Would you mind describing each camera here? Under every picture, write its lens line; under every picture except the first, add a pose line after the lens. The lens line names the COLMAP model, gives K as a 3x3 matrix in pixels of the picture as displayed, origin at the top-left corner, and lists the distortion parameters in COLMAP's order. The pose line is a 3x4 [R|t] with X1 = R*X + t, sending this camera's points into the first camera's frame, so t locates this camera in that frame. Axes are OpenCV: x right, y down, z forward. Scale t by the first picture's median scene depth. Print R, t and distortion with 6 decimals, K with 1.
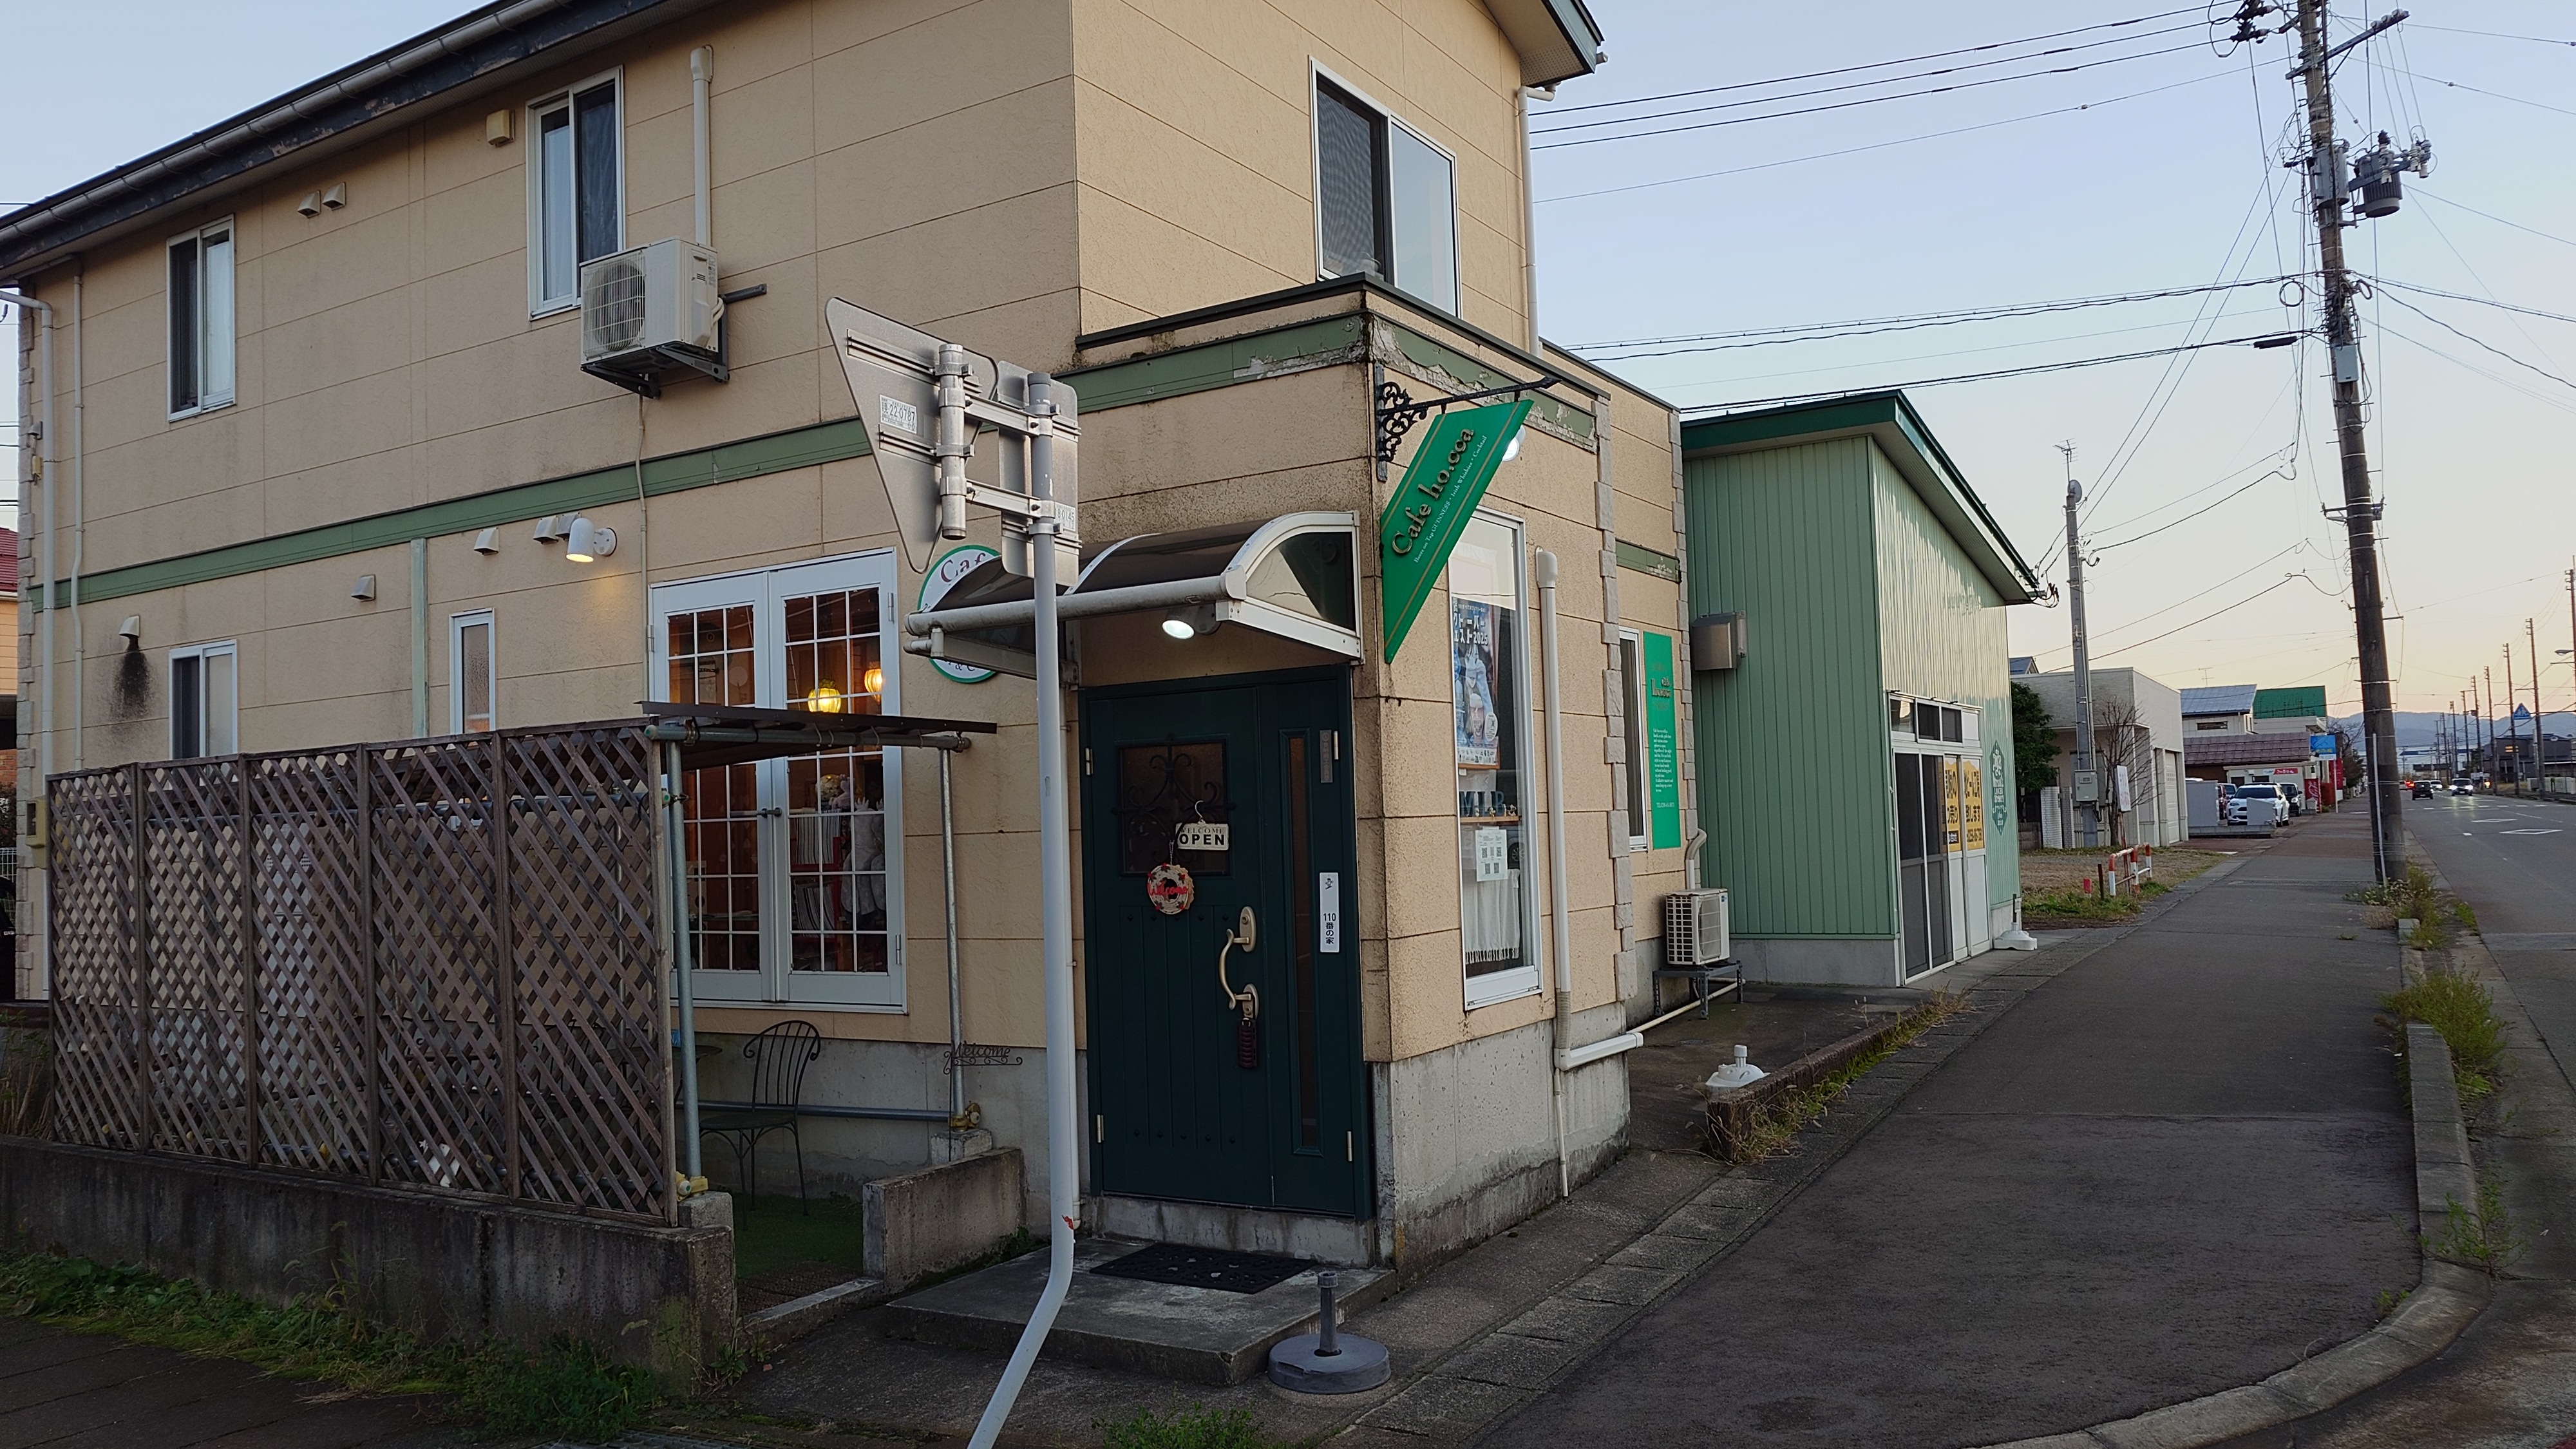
lens RADIAL K [[1827.6, 0, 1294.2], [0, 1827.6, 731.1], [0, 0, 1]] dist [-0.002911, -0.006269]
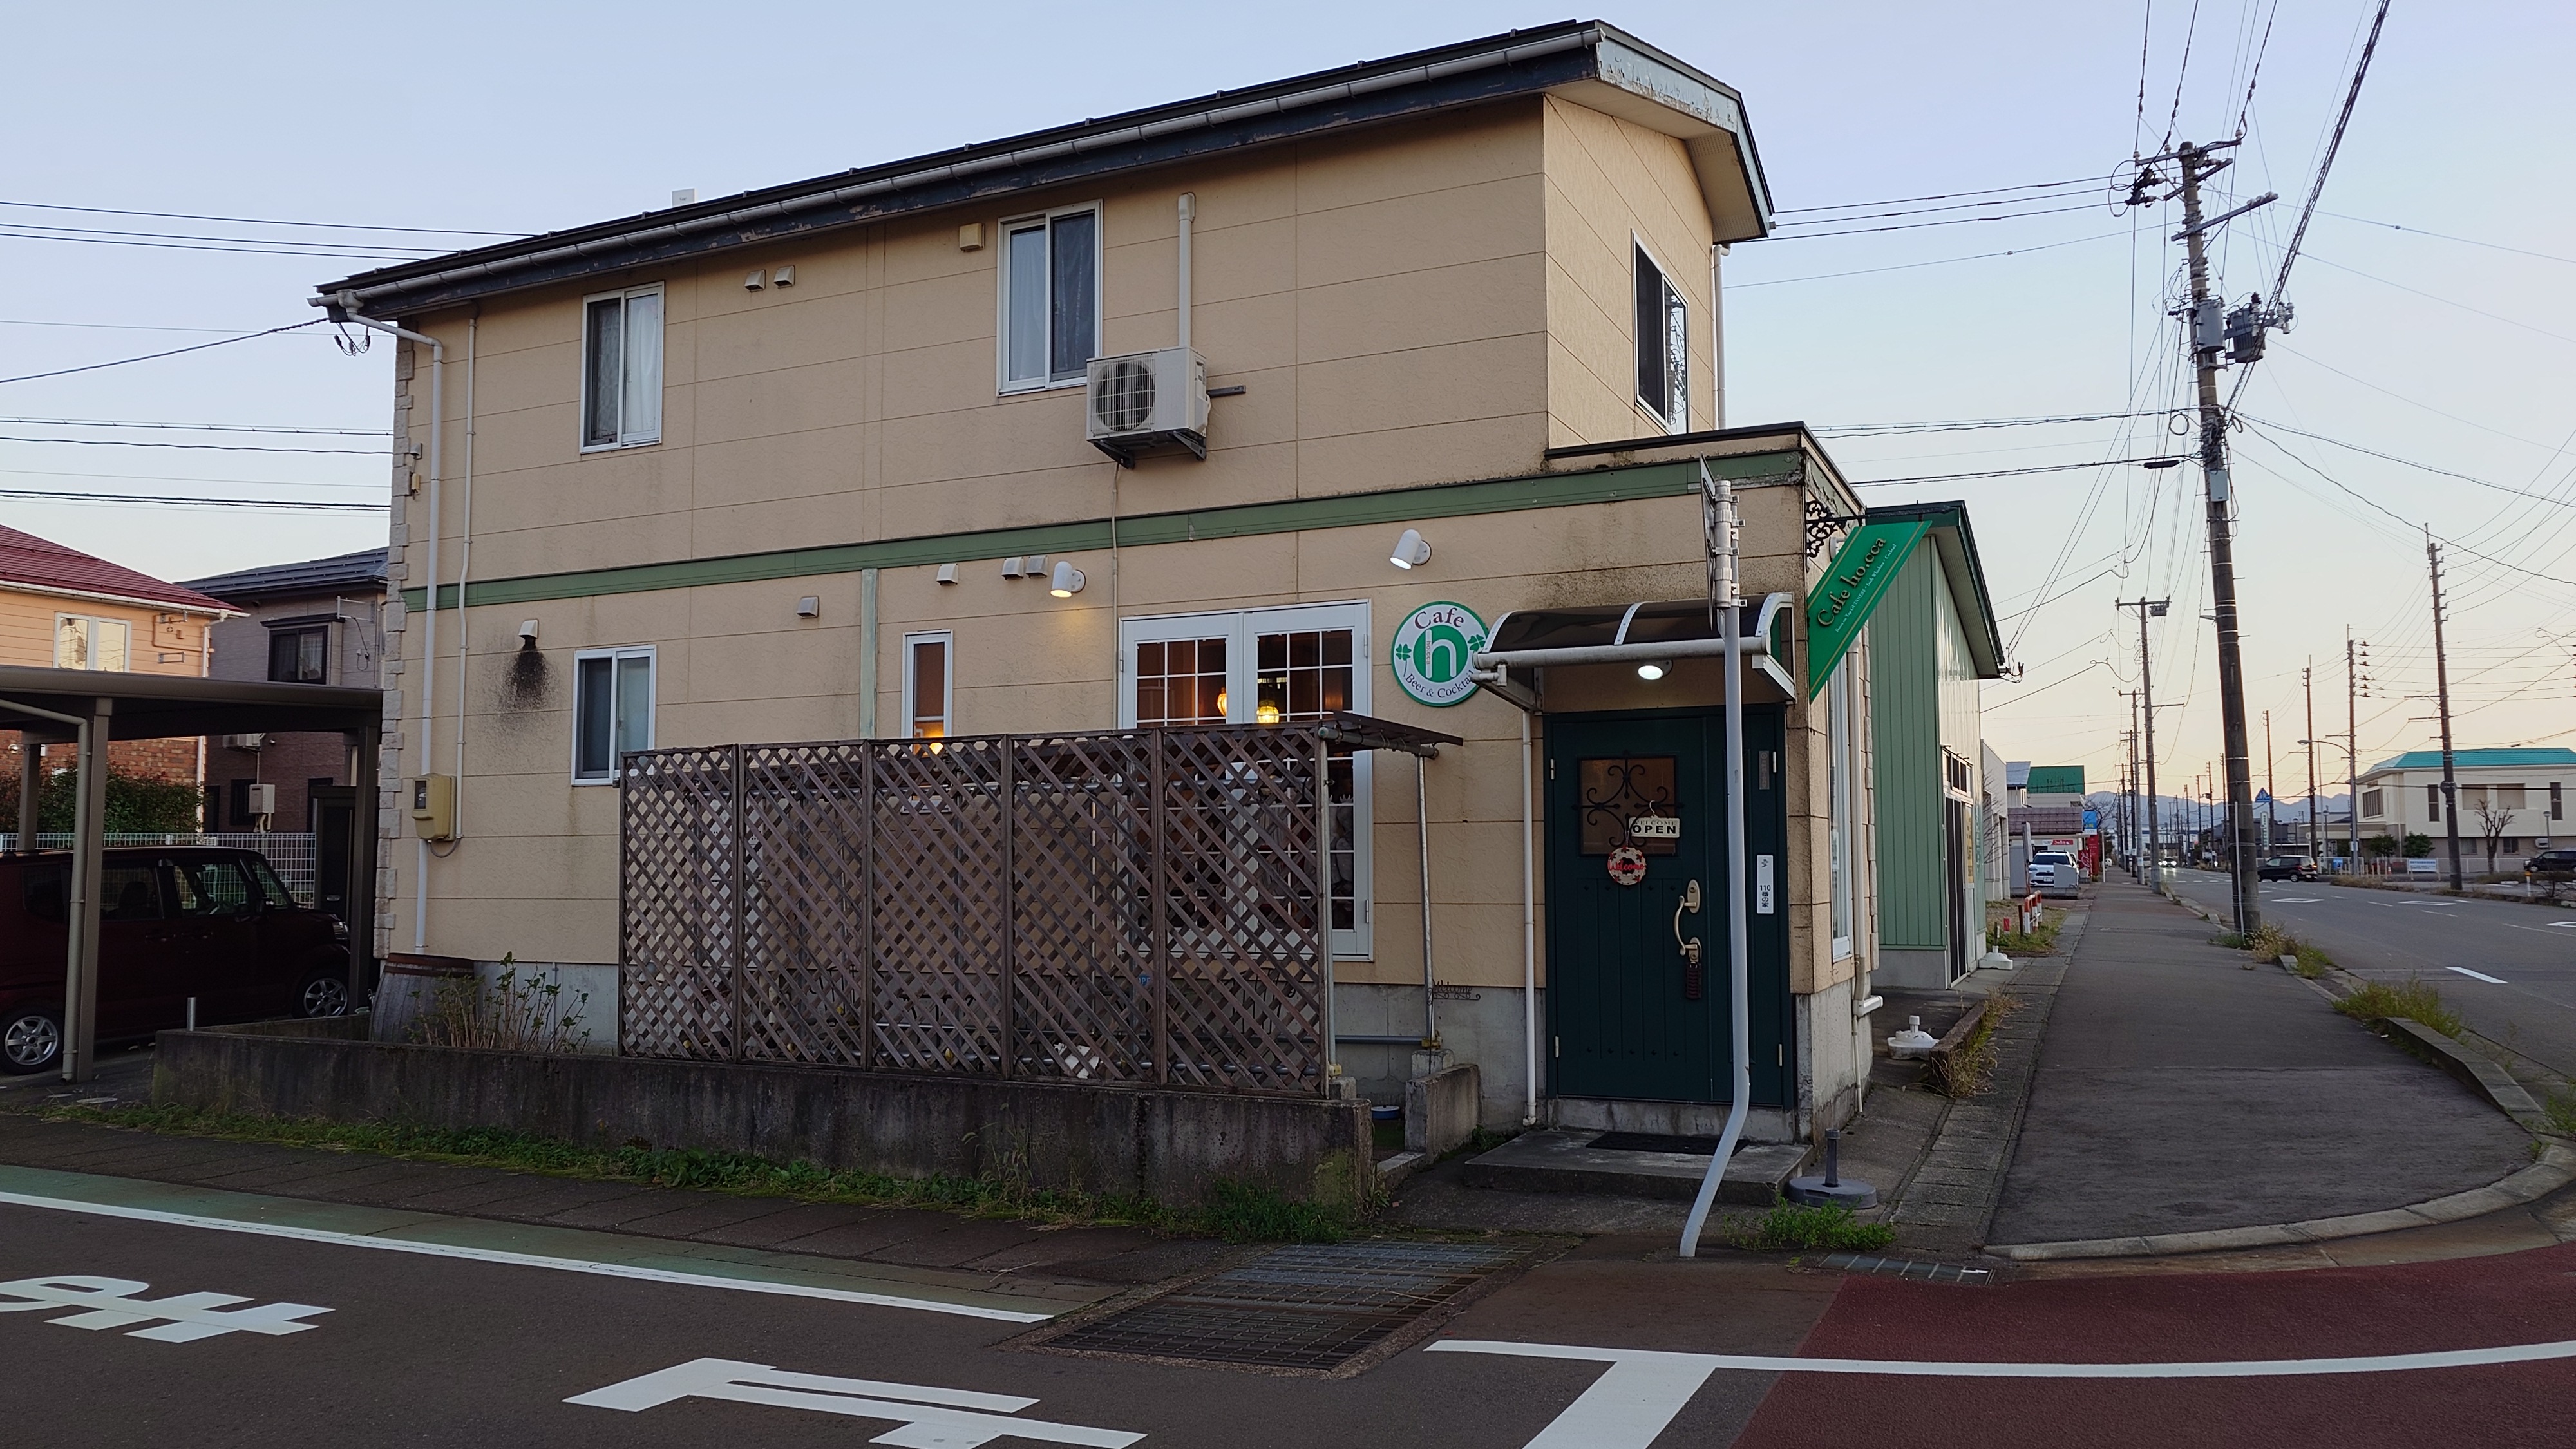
lens RADIAL K [[1827.6, 0, 1280.9], [0, 1827.6, 724.0], [0, 0, 1]] dist [-0.002911, -0.006269]
pose [[0.993016, 0.039728, 0.111088, -0.404162], [-0.036448, 0.998842, -0.031402, 0.028938], [-0.112207, 0.027134, 0.993314, -0.260606]]
